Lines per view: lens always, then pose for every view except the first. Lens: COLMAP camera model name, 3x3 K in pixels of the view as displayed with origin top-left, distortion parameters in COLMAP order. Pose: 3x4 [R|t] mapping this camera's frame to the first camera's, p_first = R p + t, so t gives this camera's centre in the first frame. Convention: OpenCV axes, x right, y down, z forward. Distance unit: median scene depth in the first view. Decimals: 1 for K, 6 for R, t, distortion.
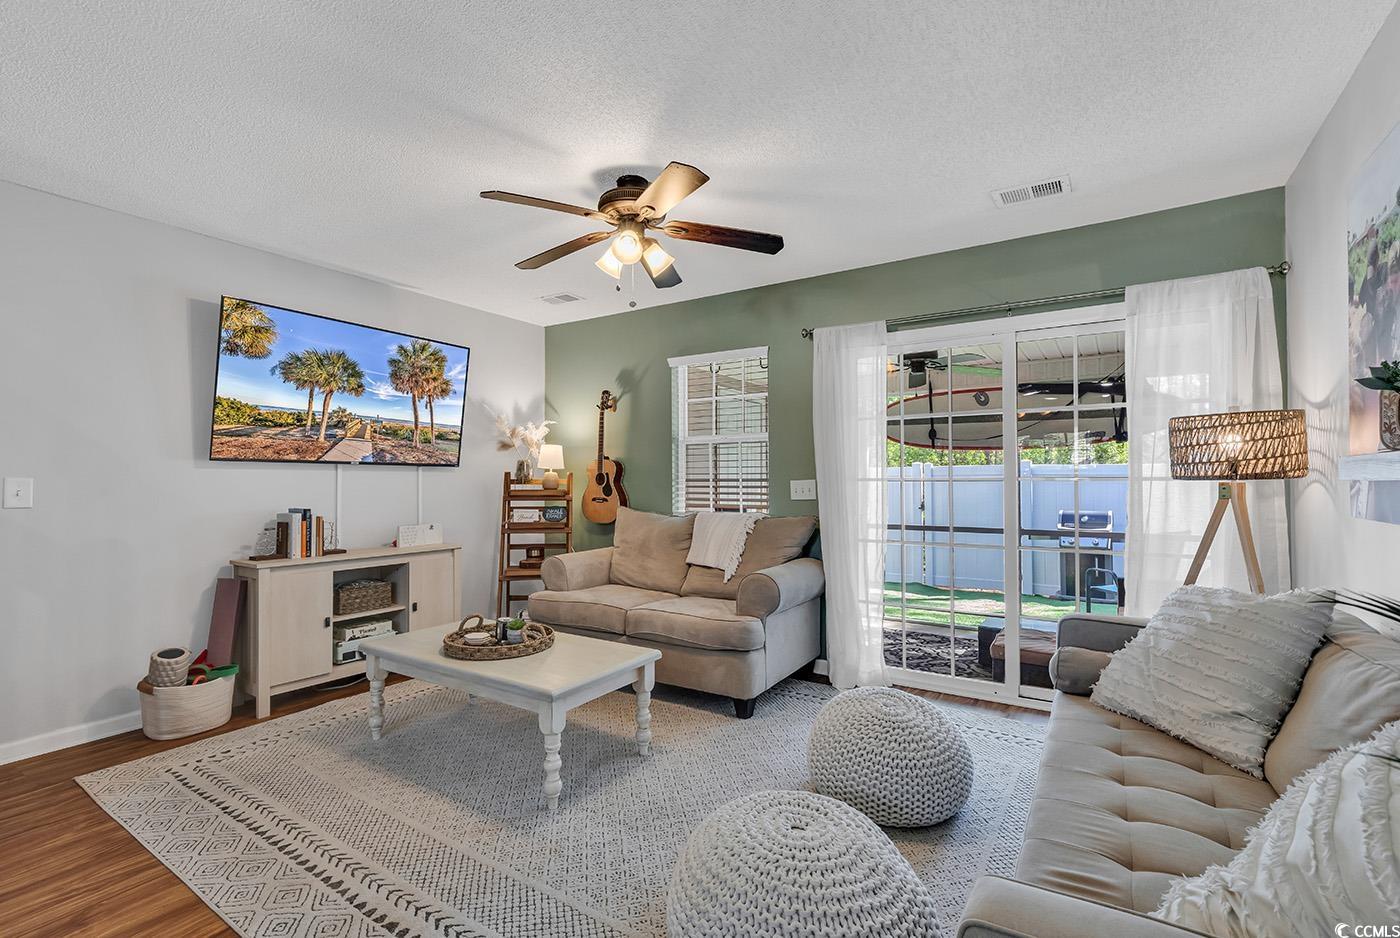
lens RADIAL K [[620.3, 0, 698.0], [0, 620.3, 470.2], [0, 0, 1]] dist [0.004216, 0.000221]
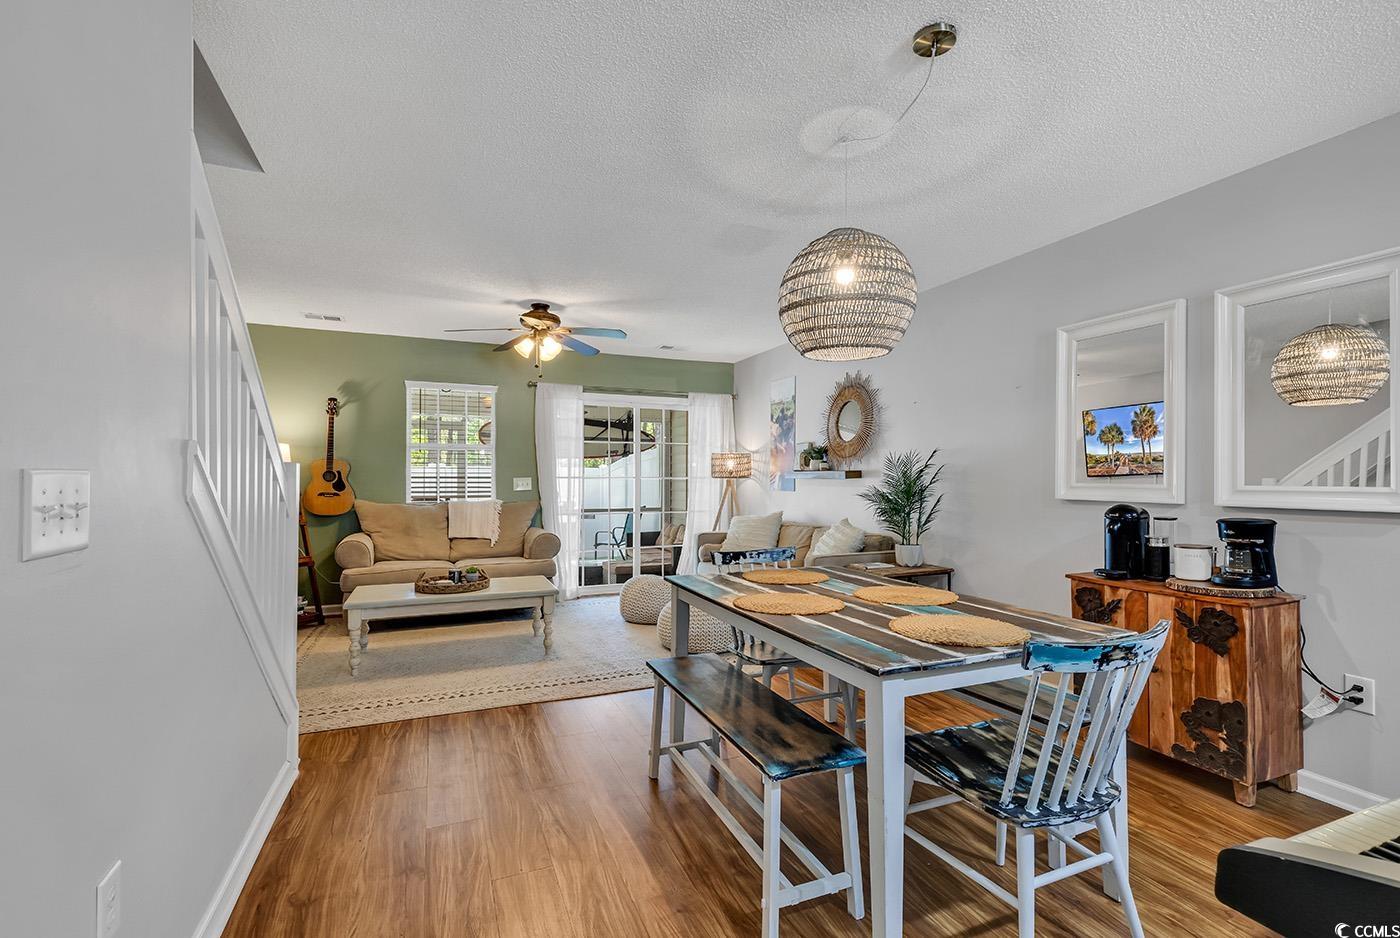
lens RADIAL K [[620.3, 0, 698.5], [0, 620.3, 475.0], [0, 0, 1]] dist [0.004216, 0.000221]
pose [[0.572674, 0.006669, 0.819756, -0.810740], [-0.016654, 0.999855, 0.003500, -0.003335], [-0.819614, -0.015656, 0.572702, -0.229798]]
